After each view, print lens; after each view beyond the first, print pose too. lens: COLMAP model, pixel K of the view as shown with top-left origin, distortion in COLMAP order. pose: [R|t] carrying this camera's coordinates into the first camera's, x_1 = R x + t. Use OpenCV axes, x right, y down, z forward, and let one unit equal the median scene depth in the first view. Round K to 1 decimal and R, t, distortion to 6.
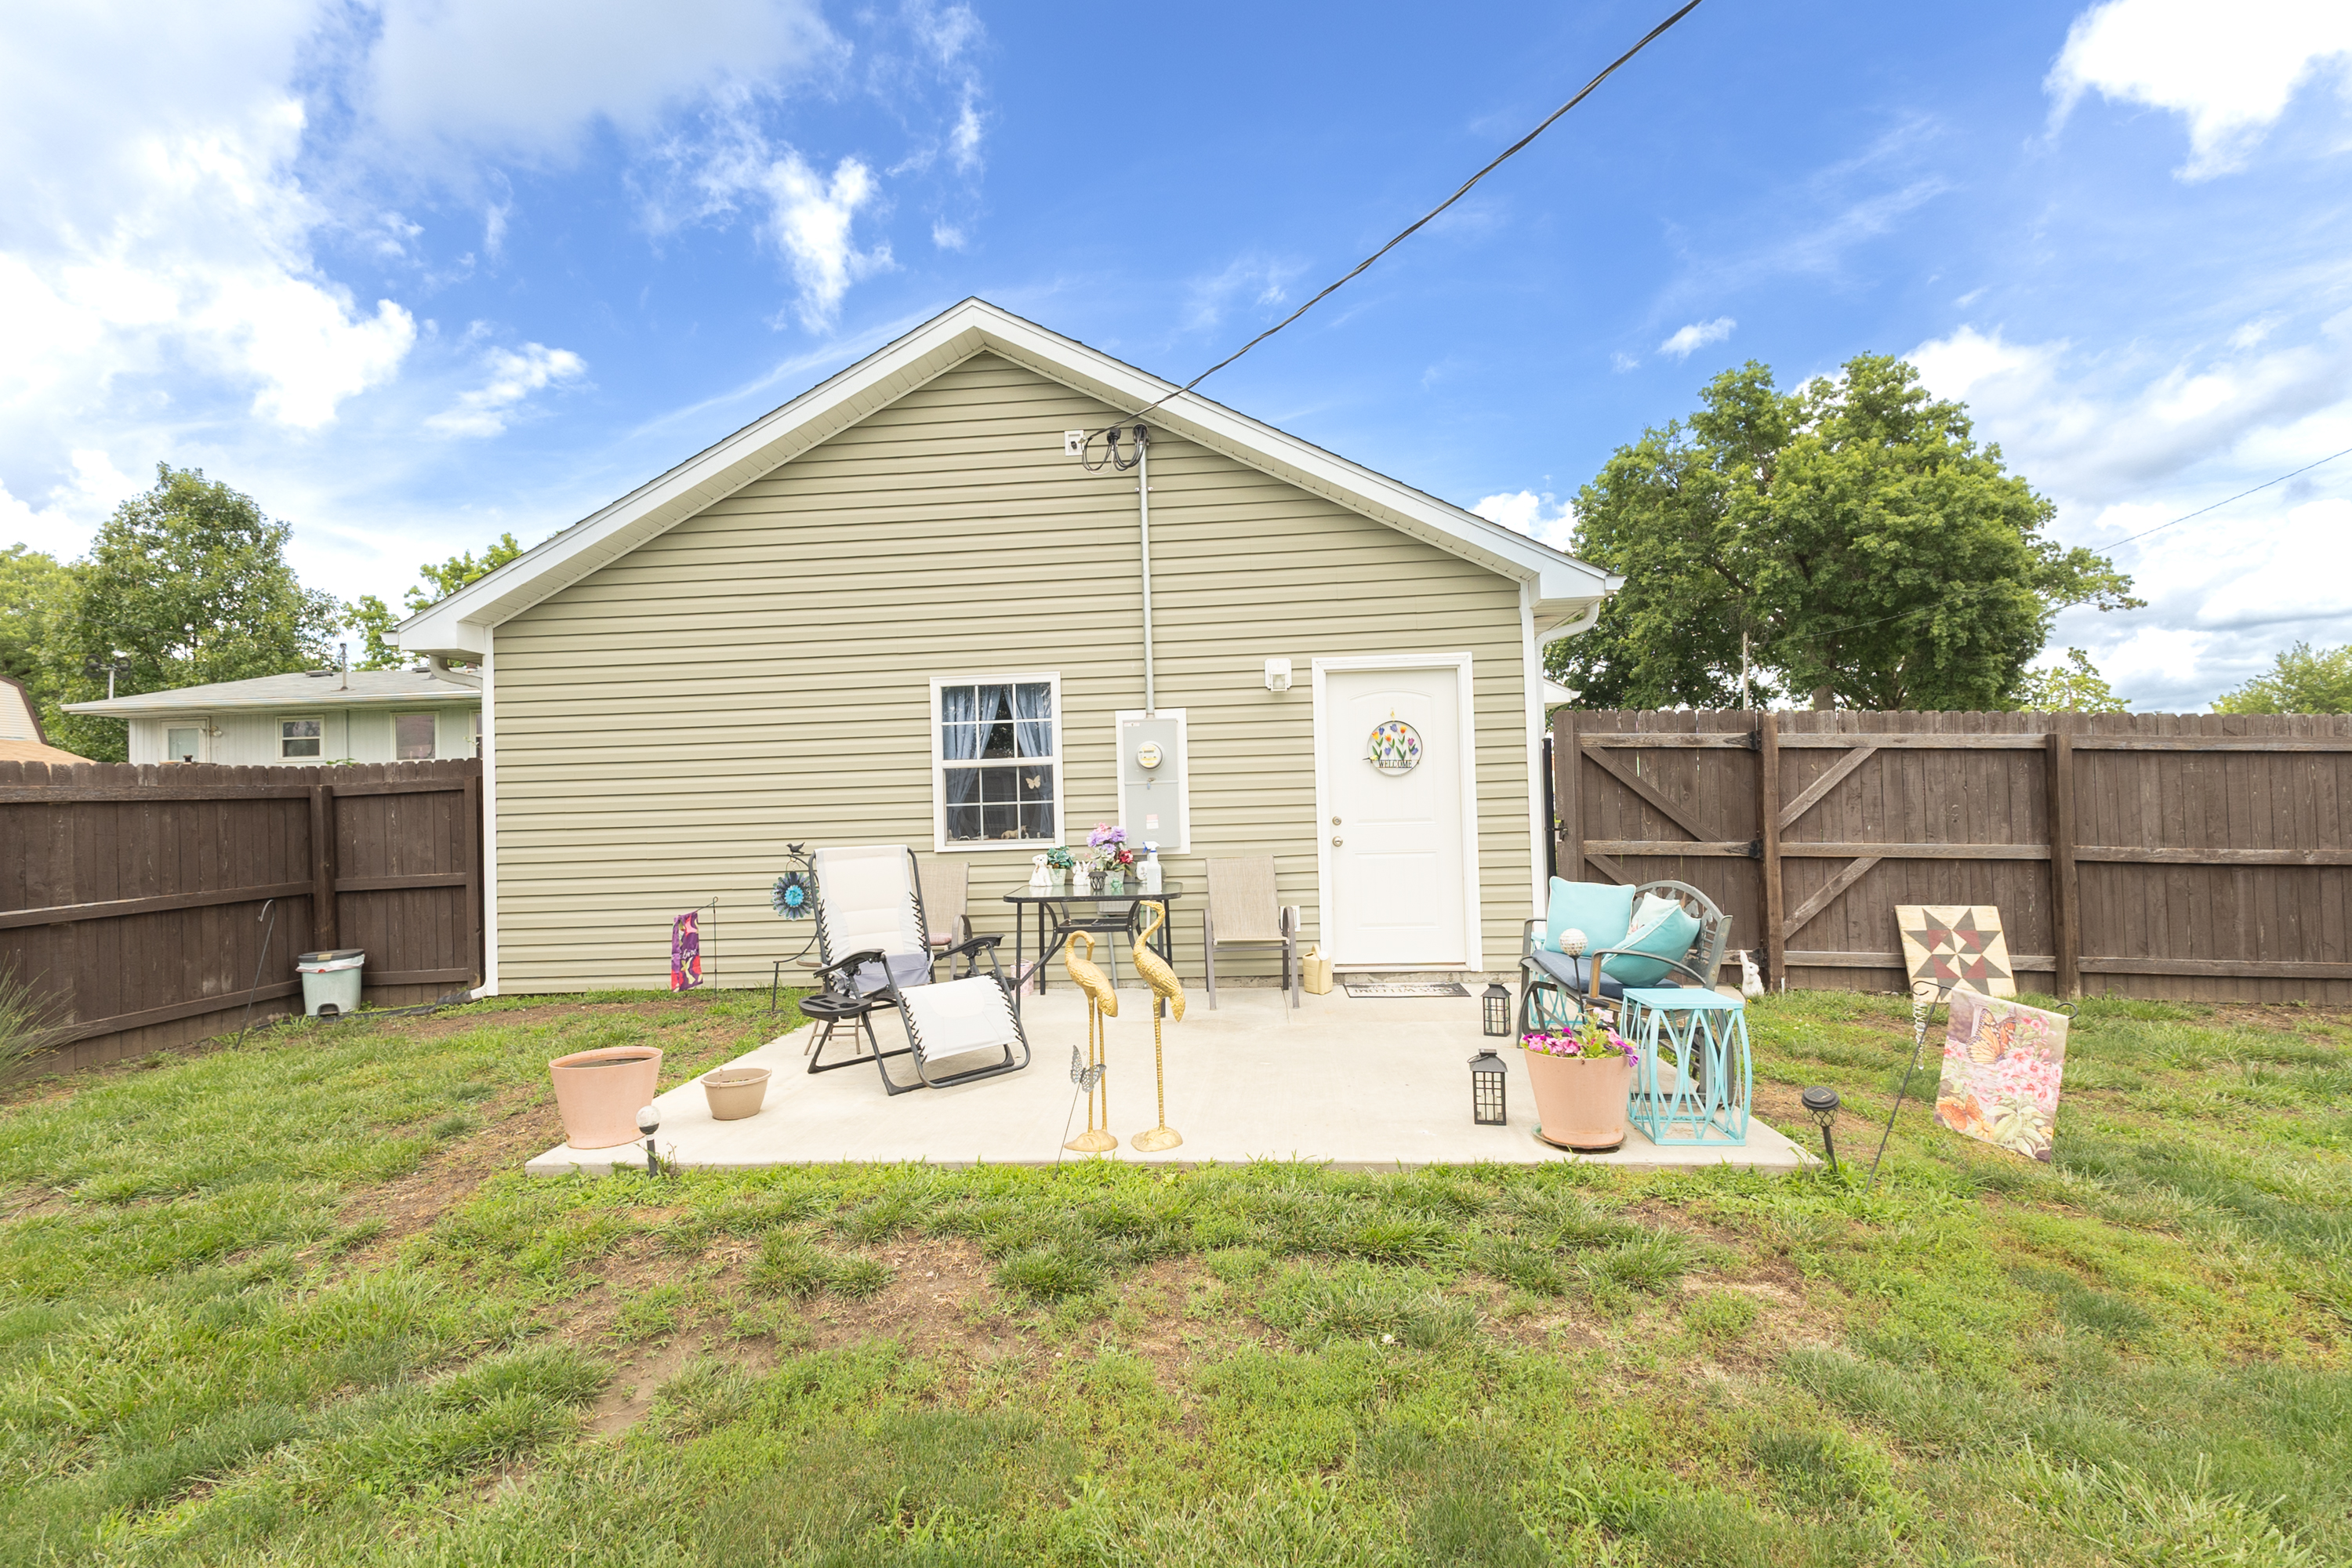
lens RADIAL K [[1081.0, 0, 1190.8], [0, 1081.0, 784.1], [0, 0, 1]] dist [0.009380, 0.000737]
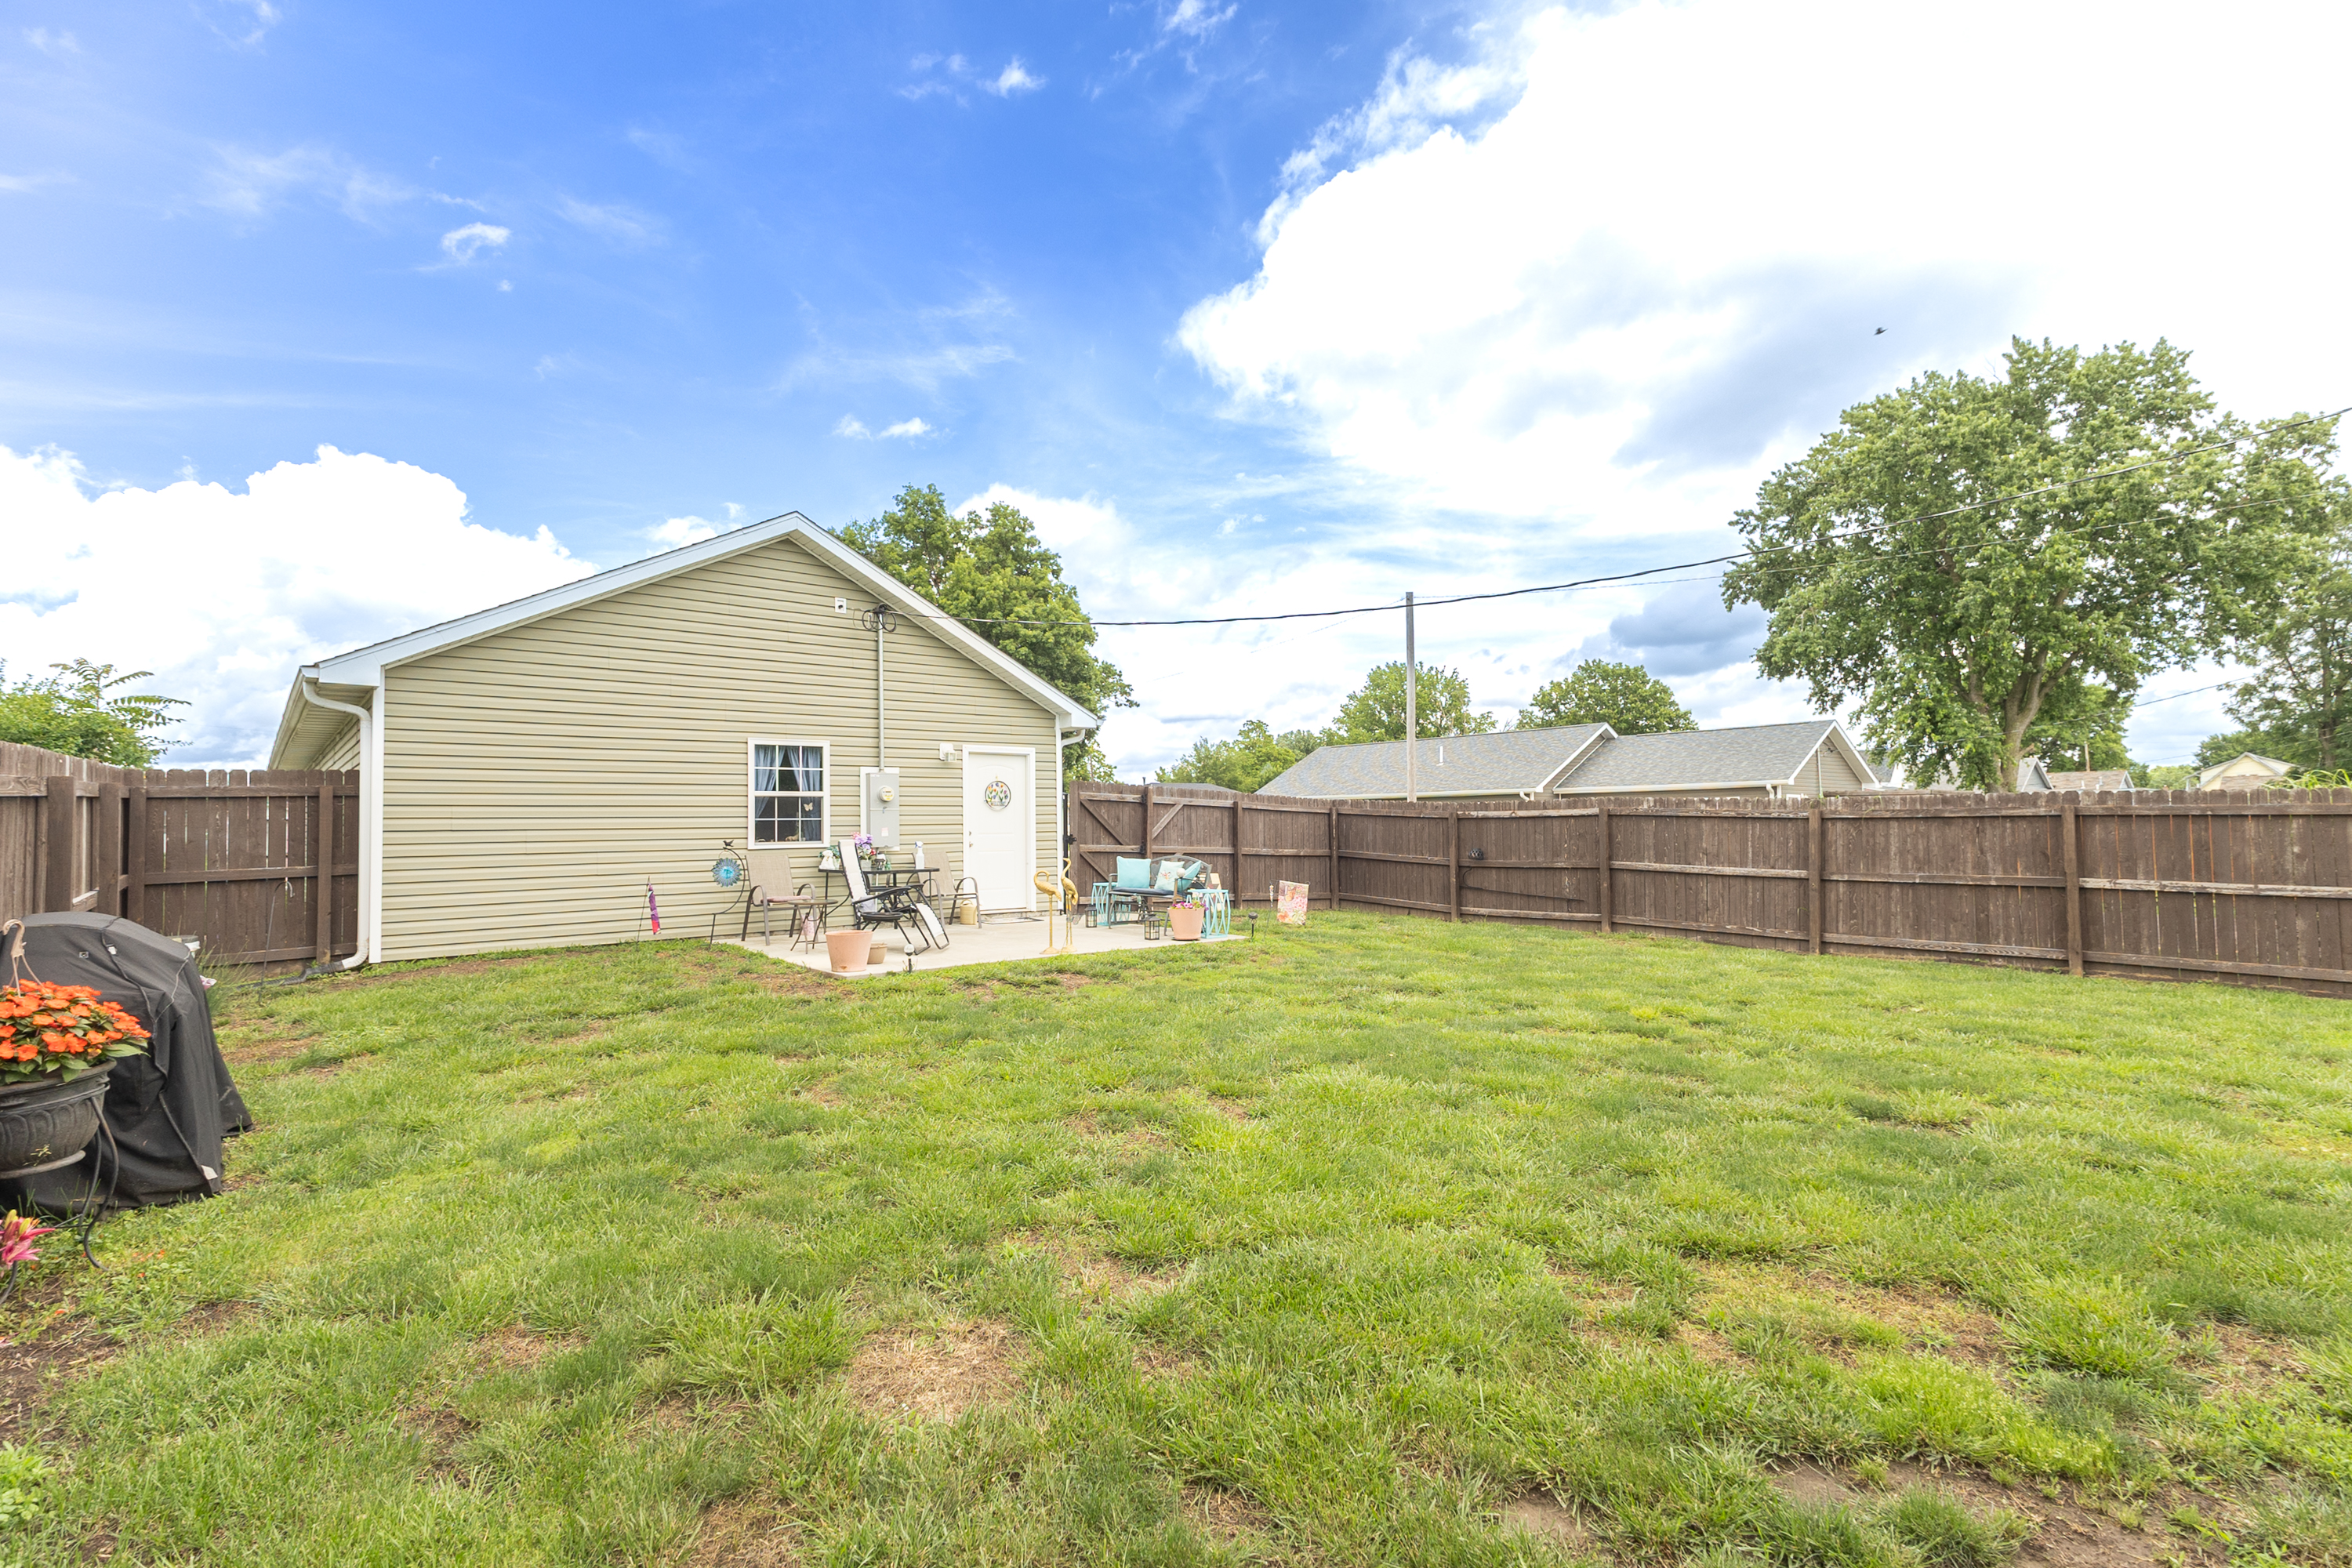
lens RADIAL K [[1081.0, 0, 1182.4], [0, 1081.0, 793.0], [0, 0, 1]] dist [0.009380, 0.000737]
pose [[0.698542, 0.042956, 0.714278, -0.918165], [-0.028063, 0.999073, -0.032639, 0.014952], [-0.715018, 0.002755, 0.699100, -0.543253]]
